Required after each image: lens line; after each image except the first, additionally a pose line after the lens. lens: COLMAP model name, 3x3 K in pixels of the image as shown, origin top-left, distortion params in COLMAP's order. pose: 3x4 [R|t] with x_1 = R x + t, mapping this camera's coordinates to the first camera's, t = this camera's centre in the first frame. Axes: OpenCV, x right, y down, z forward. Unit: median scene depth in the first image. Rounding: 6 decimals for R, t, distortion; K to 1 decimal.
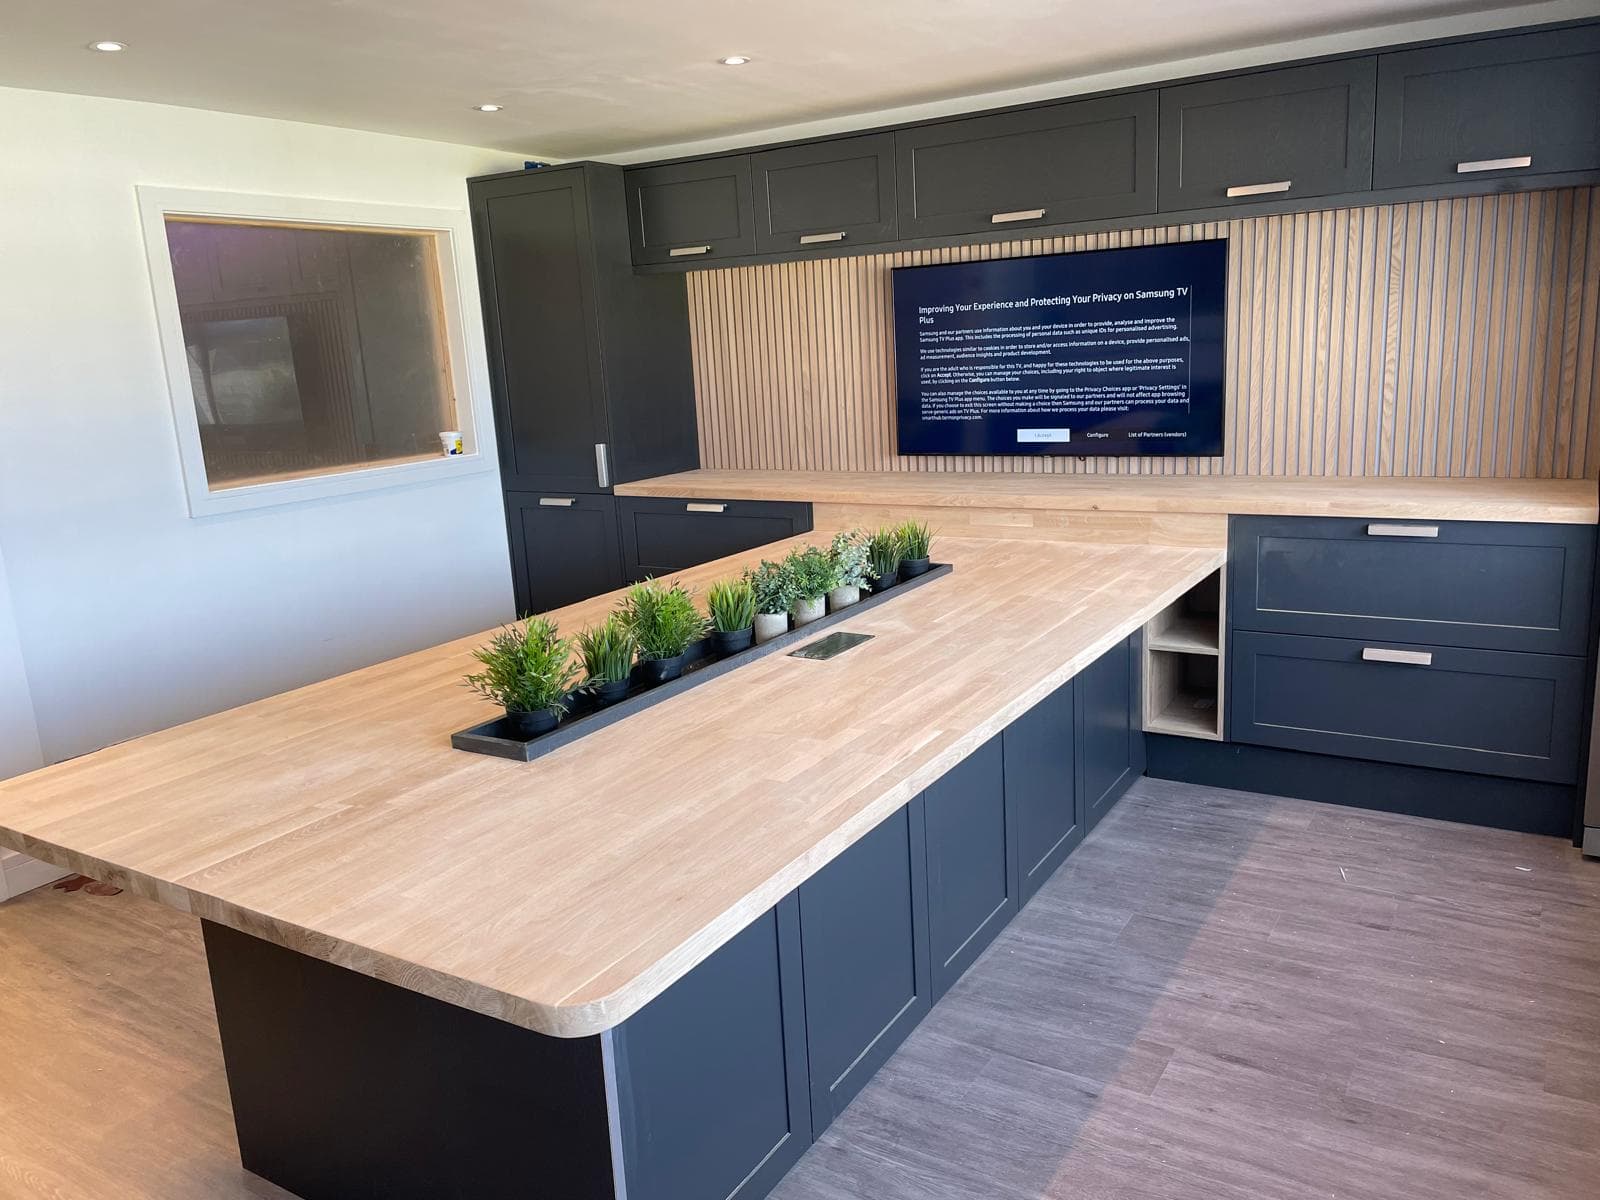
lens RADIAL K [[1210.0, 0, 800.0], [0, 1210.0, 600.0], [0, 0, 1]] dist [0.100819, -0.176334]
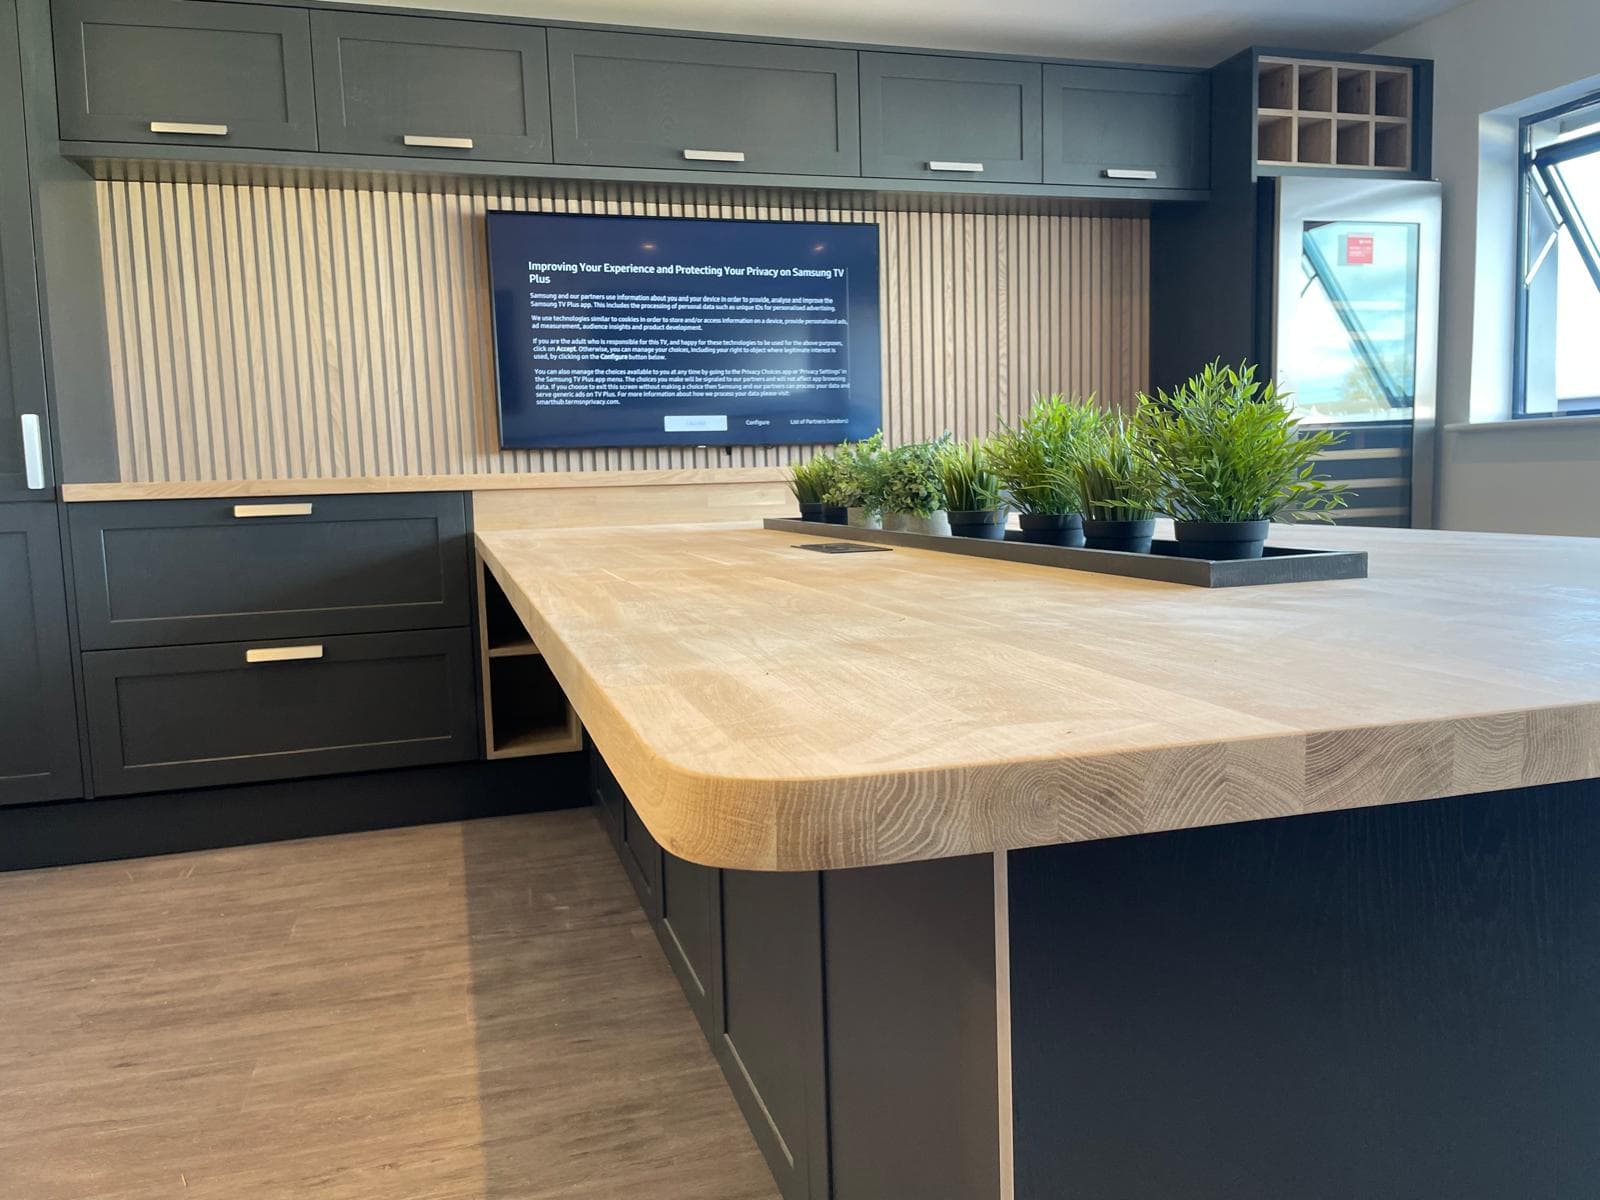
lens RADIAL K [[1210.0, 0, 800.0], [0, 1210.0, 600.0], [0, 0, 1]] dist [0.100819, -0.176334]
pose [[0.660260, -0.040573, 0.749941, -0.542132], [0.154045, 0.984626, -0.082354, 0.095575], [-0.735070, 0.169899, 0.656359, 0.532488]]
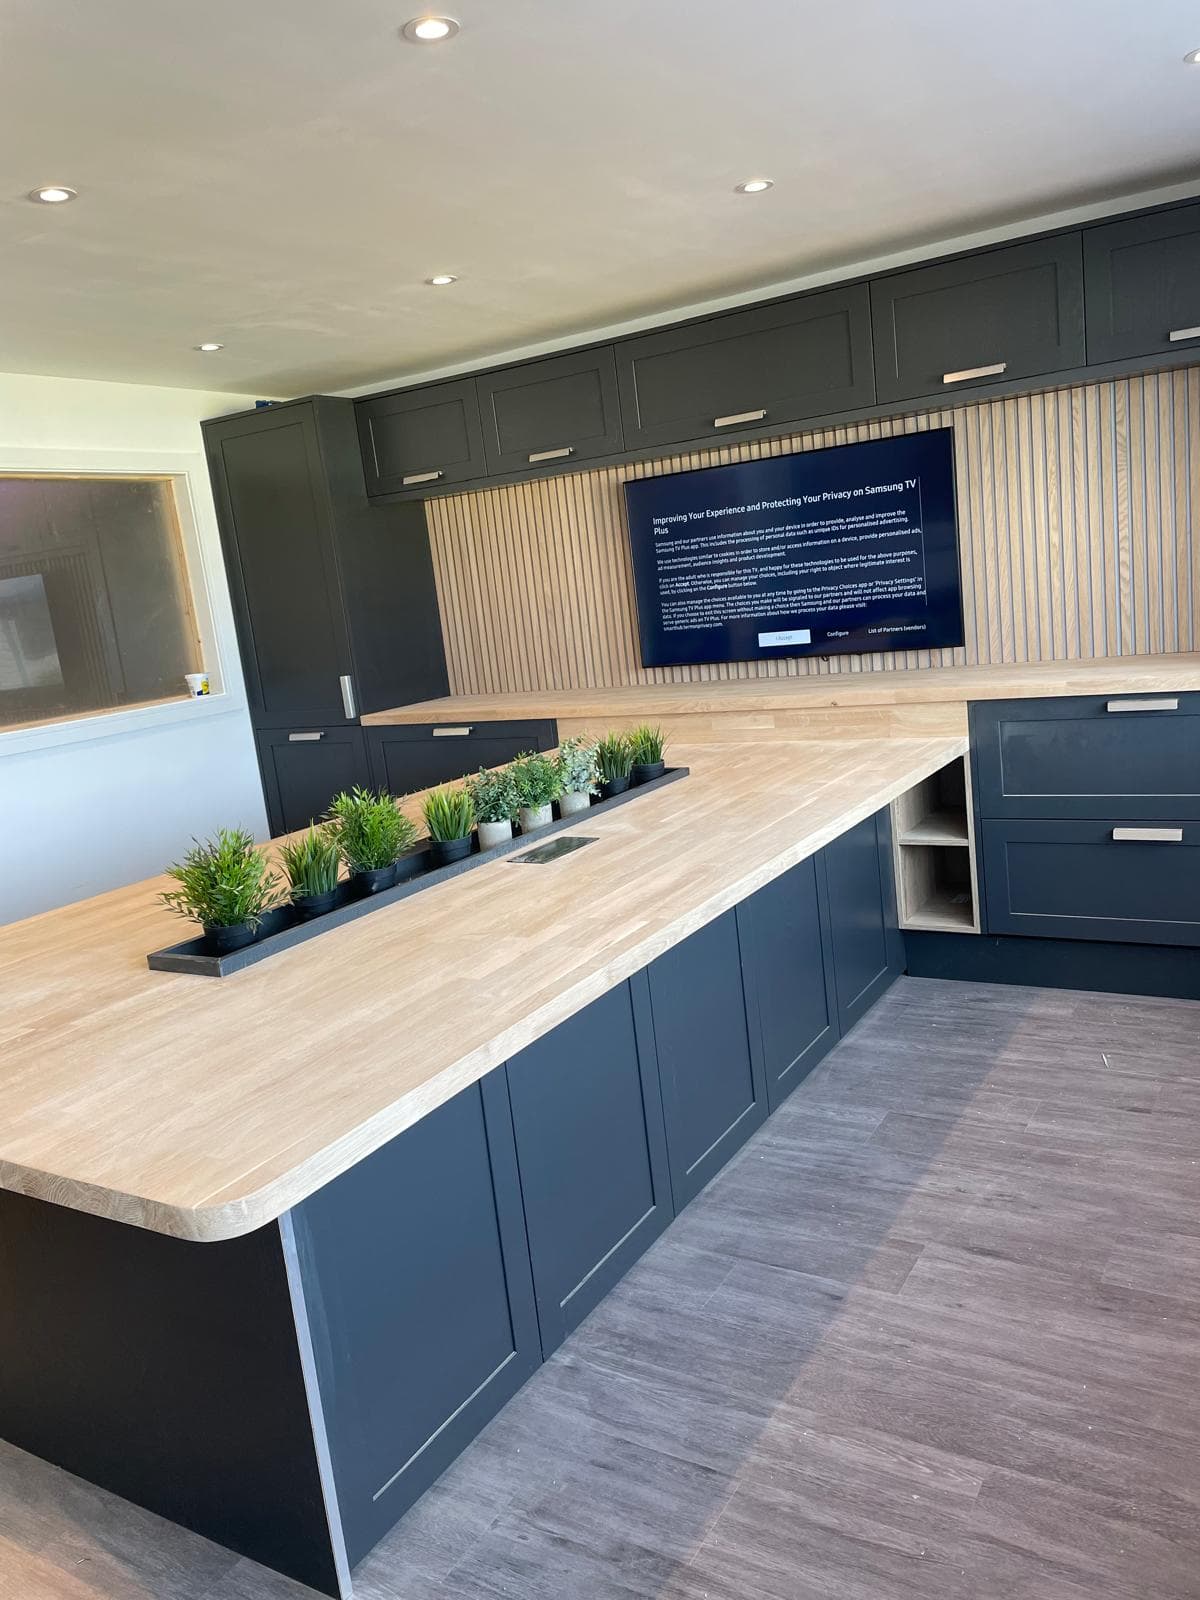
lens RADIAL K [[1210.0, 0, 581.4], [0, 1210.0, 793.6], [0, 0, 1]] dist [0.100819, -0.176334]
pose [[0.998206, -0.058327, -0.013545, 0.054913], [0.057756, 0.997557, -0.039296, 0.027453], [0.015804, 0.038444, 0.999136, 0.018092]]
